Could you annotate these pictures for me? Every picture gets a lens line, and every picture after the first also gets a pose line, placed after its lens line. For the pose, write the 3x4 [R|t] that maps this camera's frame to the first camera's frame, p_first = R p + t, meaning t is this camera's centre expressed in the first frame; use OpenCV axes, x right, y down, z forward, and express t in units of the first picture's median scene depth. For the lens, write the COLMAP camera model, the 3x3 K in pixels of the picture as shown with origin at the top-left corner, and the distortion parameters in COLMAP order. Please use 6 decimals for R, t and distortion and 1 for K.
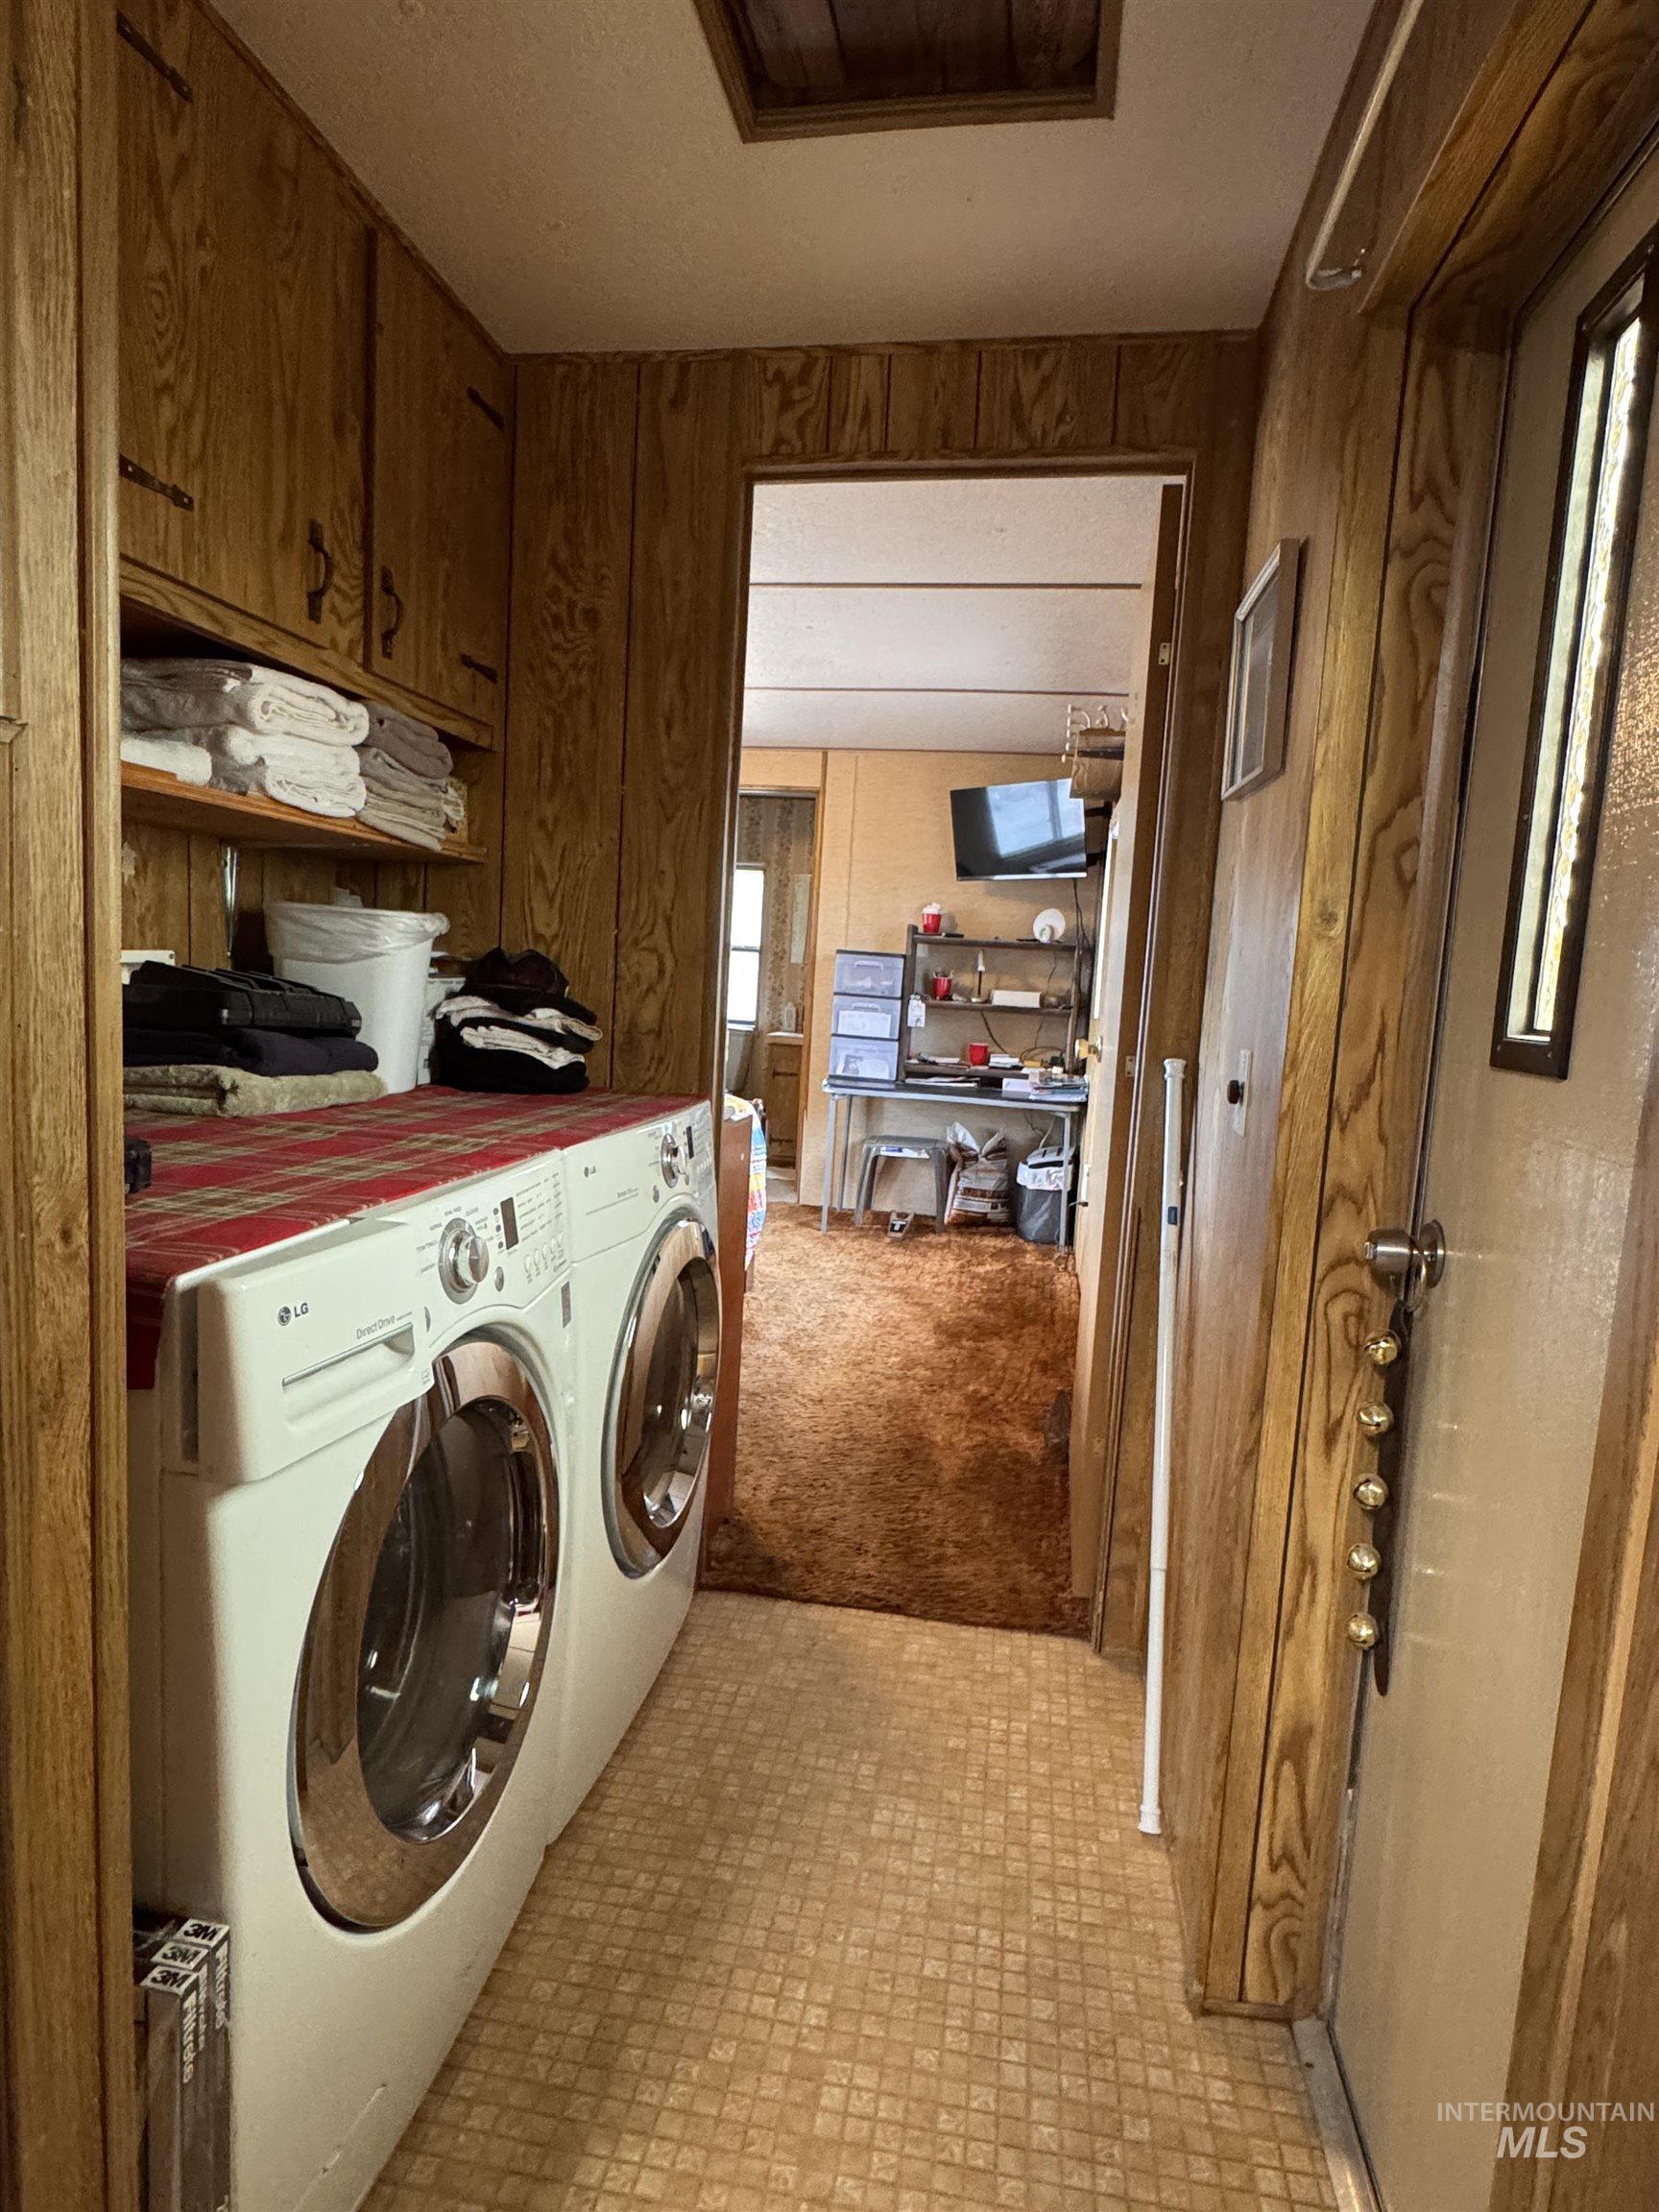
lens RADIAL K [[1194.0, 0, 828.2], [0, 1194.0, 1104.7], [0, 0, 1]] dist [-0.003307, -0.000008]
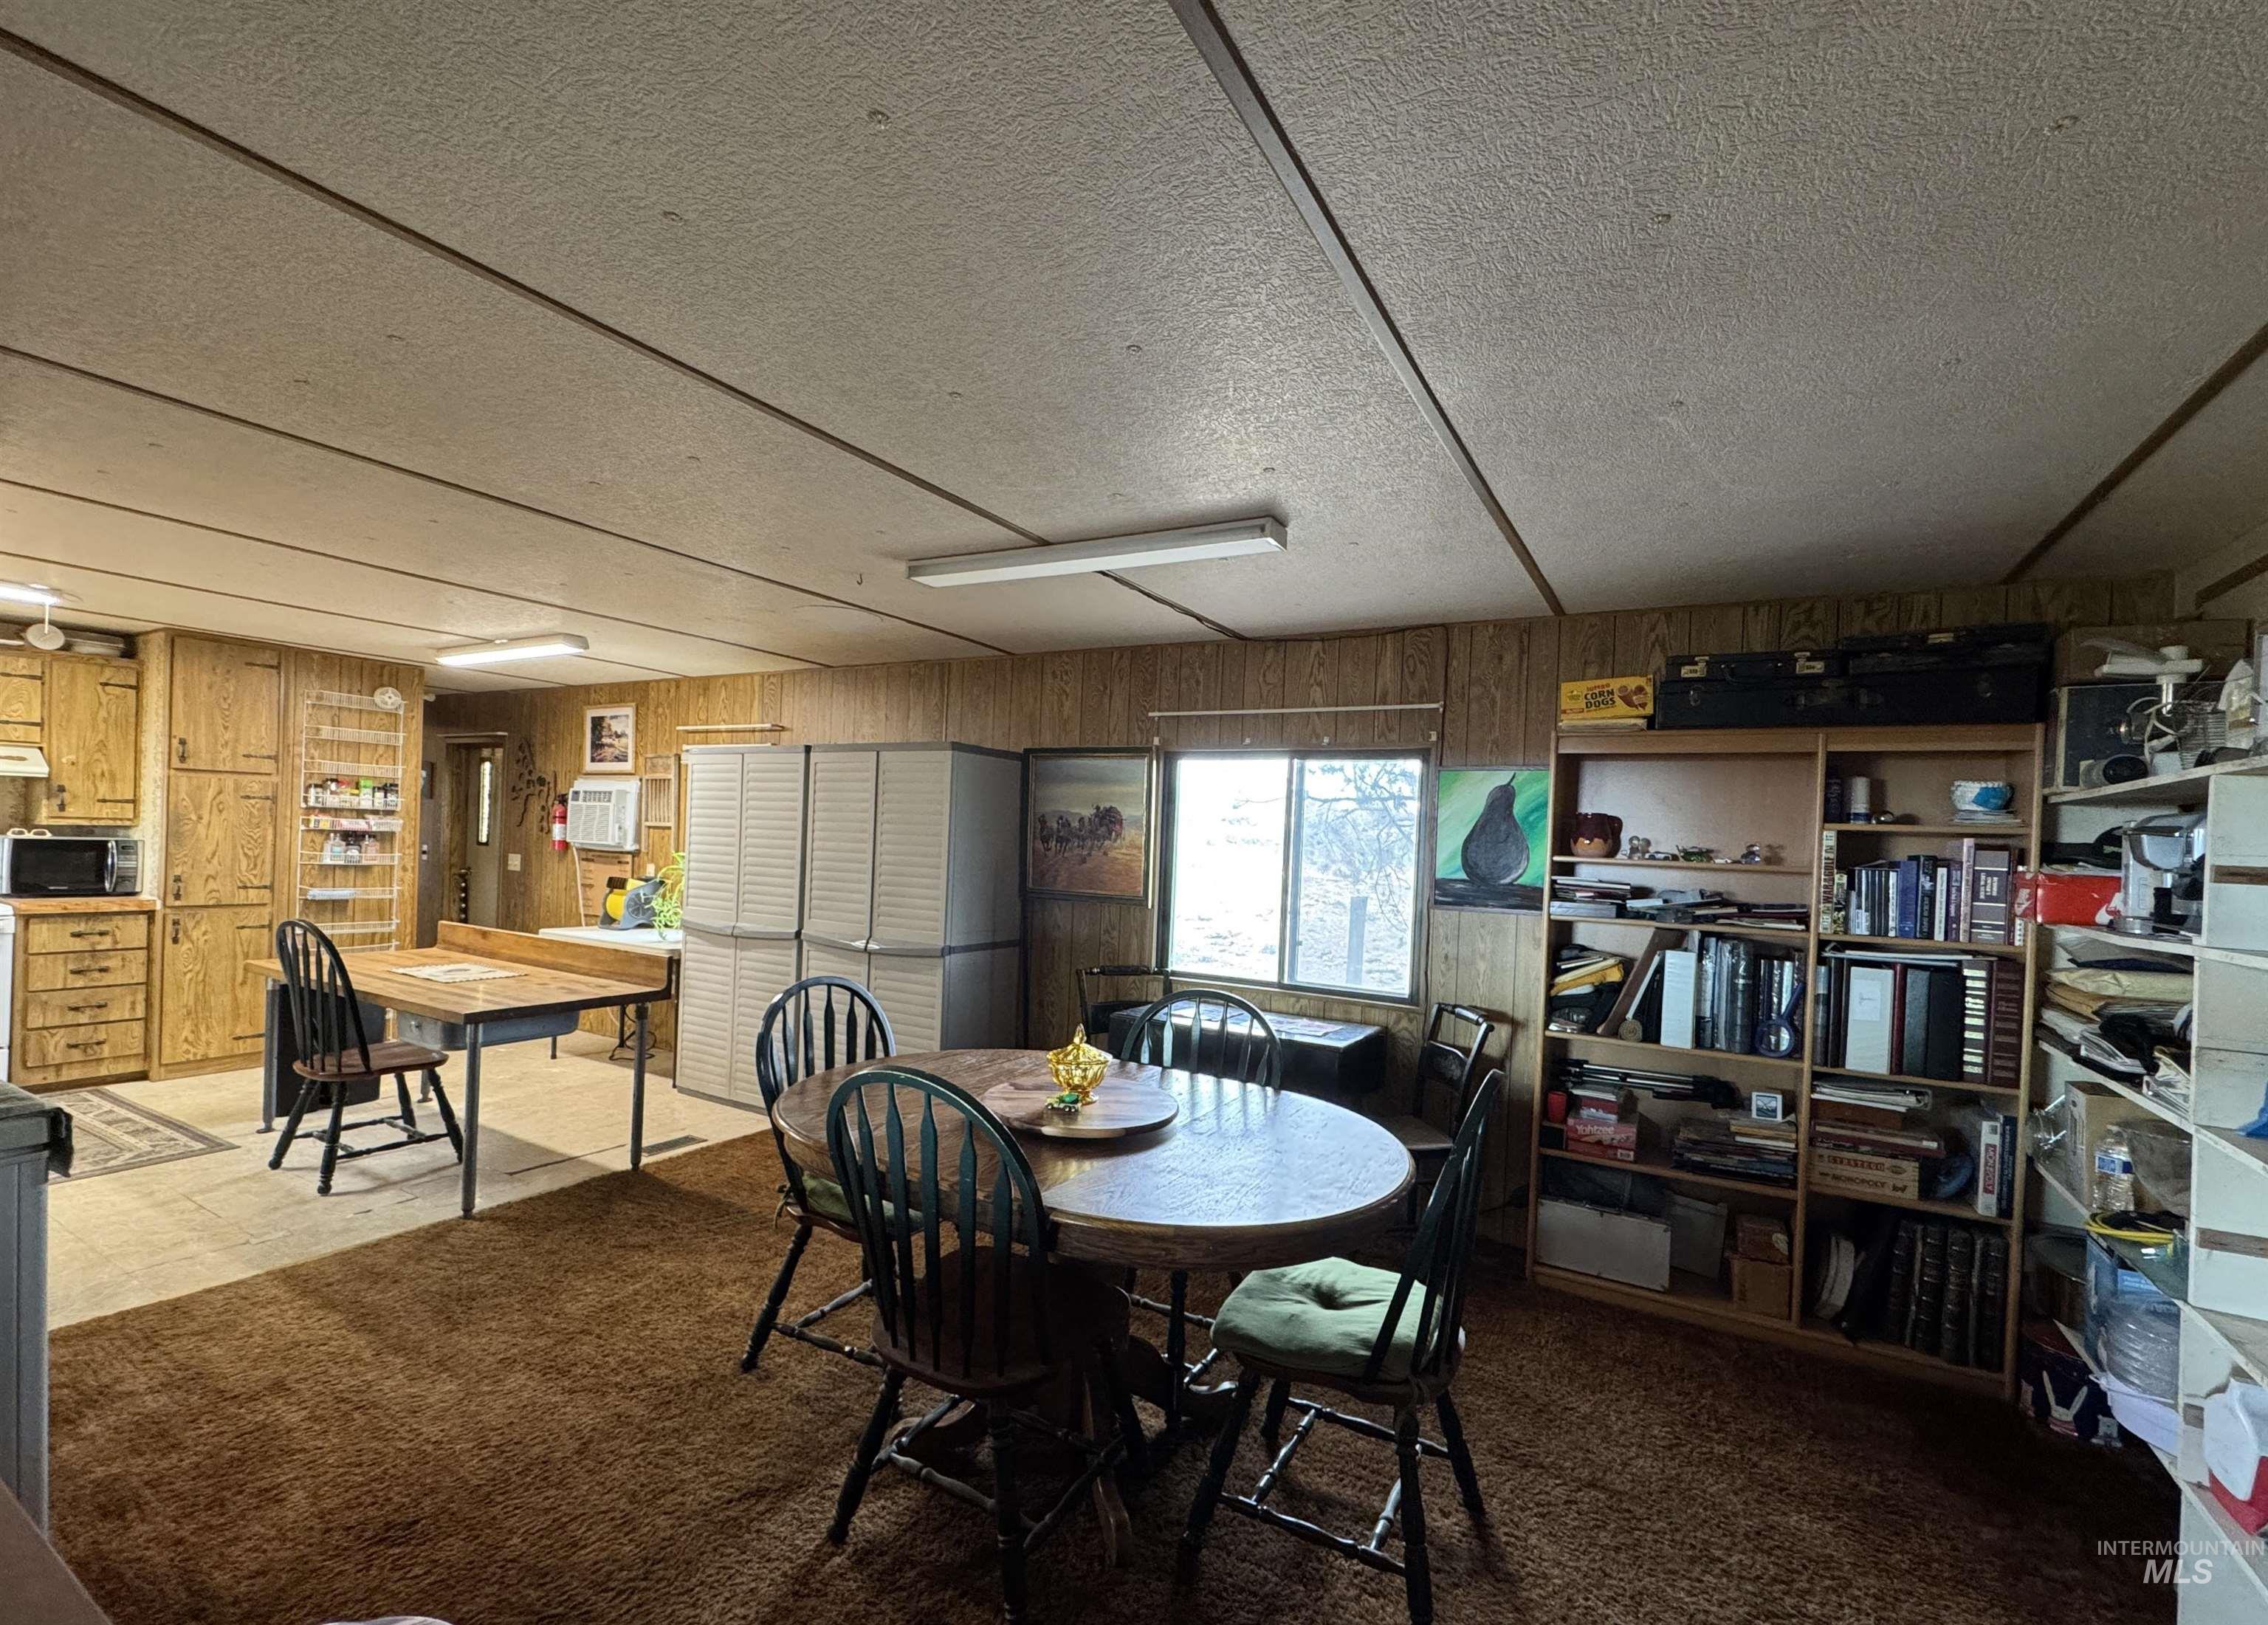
lens RADIAL K [[985.6, 0, 1139.9], [0, 985.6, 848.6], [0, 0, 1]] dist [0.000365, -0.000321]
pose [[0.351903, -0.054174, 0.934467, -0.808338], [0.083835, 0.996136, 0.026178, 0.038411], [-0.932274, 0.069129, 0.355085, -1.094887]]
